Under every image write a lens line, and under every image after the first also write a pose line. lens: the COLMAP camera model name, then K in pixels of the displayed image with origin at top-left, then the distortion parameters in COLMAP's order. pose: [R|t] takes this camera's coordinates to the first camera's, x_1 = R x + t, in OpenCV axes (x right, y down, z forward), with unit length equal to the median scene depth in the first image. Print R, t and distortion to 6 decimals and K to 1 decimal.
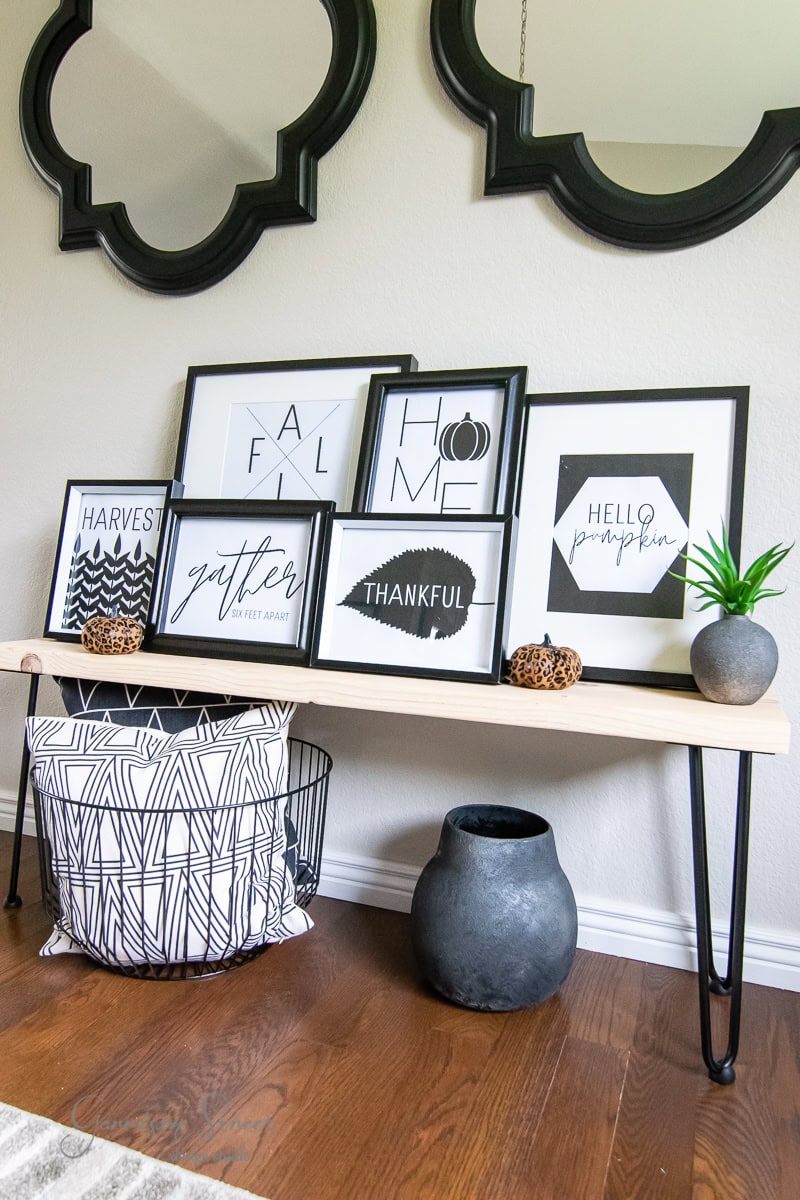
lens RADIAL K [[815.6, 0, 399.1], [0, 815.6, 606.9], [0, 0, 1]] dist [0.000019, -0.015506]
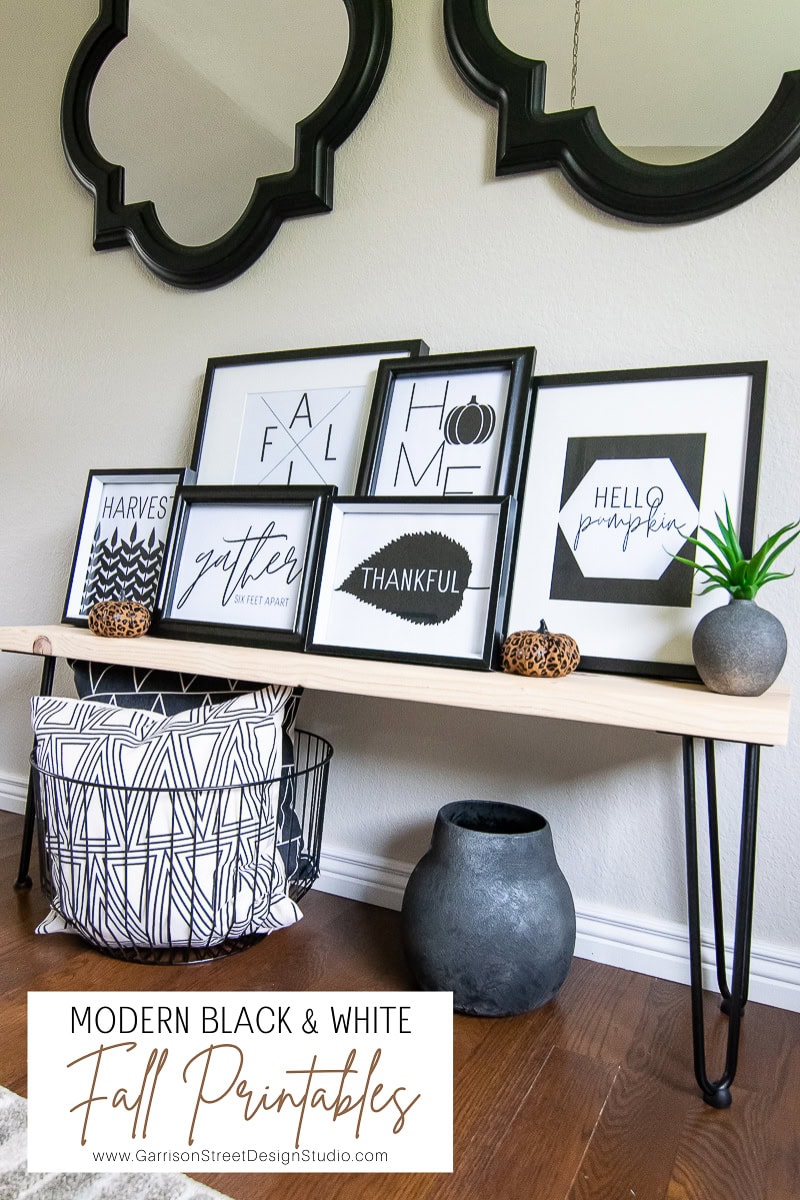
lens RADIAL K [[815.6, 0, 399.1], [0, 815.6, 606.9], [0, 0, 1]] dist [0.000019, -0.015506]
pose [[0.995269, 0.016034, -0.095830, 0.095487], [-0.018496, 0.999520, -0.024855, 0.040878], [0.095385, 0.026510, 0.995087, 0.029559]]
